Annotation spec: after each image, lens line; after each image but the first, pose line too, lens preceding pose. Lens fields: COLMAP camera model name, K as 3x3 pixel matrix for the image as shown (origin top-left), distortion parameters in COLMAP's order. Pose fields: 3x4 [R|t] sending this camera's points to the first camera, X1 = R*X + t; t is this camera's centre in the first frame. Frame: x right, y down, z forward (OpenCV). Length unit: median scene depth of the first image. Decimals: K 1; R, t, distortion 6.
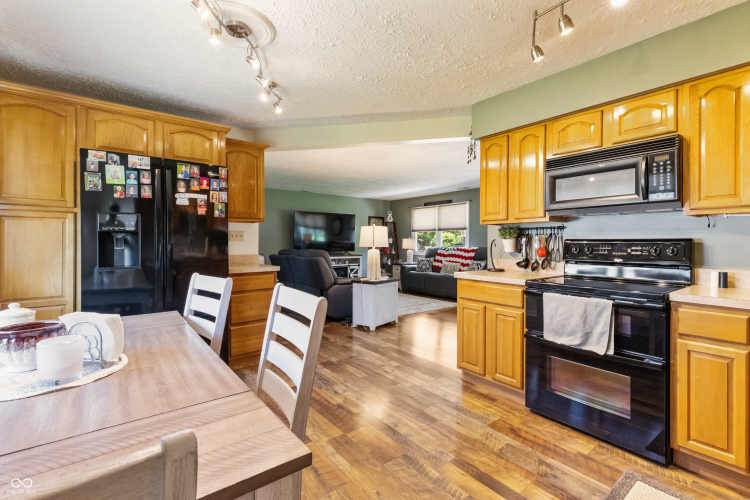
lens RADIAL K [[340.6, 0, 377.4], [0, 340.6, 243.8], [0, 0, 1]] dist [0.008770, -0.000839]
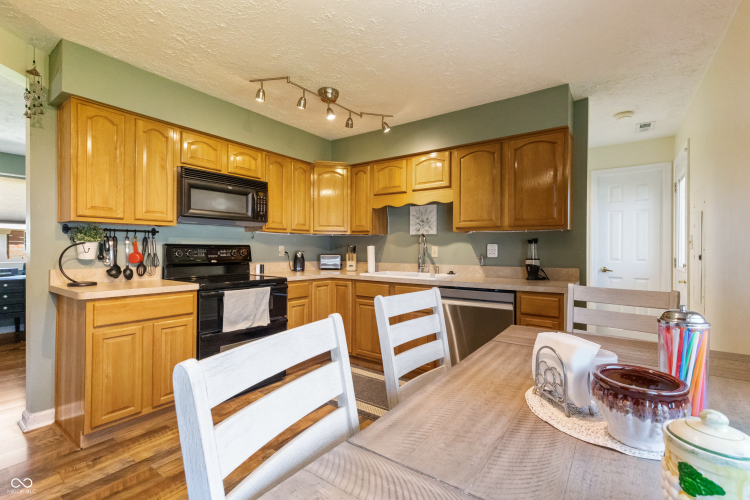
lens RADIAL K [[340.6, 0, 379.3], [0, 340.6, 248.1], [0, 0, 1]] dist [0.008770, -0.000839]
pose [[-0.286213, -0.003370, 0.958160, -0.770488], [-0.003846, 0.999990, 0.002368, -0.006720], [-0.958158, -0.003007, -0.286223, 0.856553]]
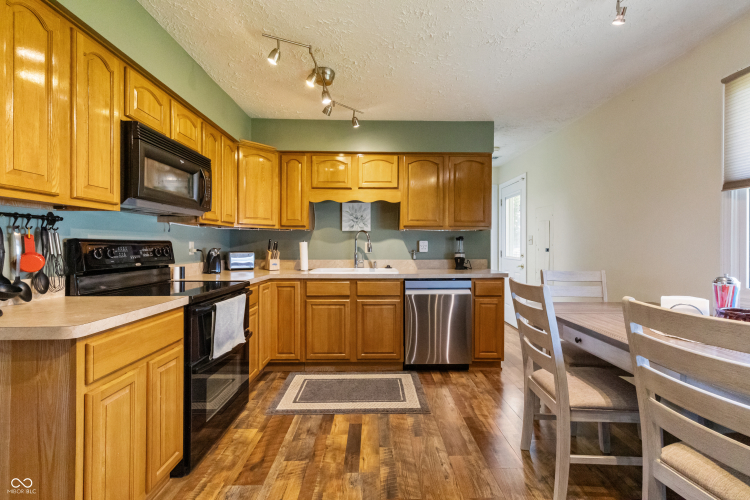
lens RADIAL K [[340.6, 0, 379.6], [0, 340.6, 245.4], [0, 0, 1]] dist [0.008770, -0.000839]
pose [[-0.800832, -0.006165, 0.598858, -0.350901], [-0.003350, 0.999977, 0.005814, -0.007879], [-0.598880, 0.002650, -0.800834, 1.475988]]
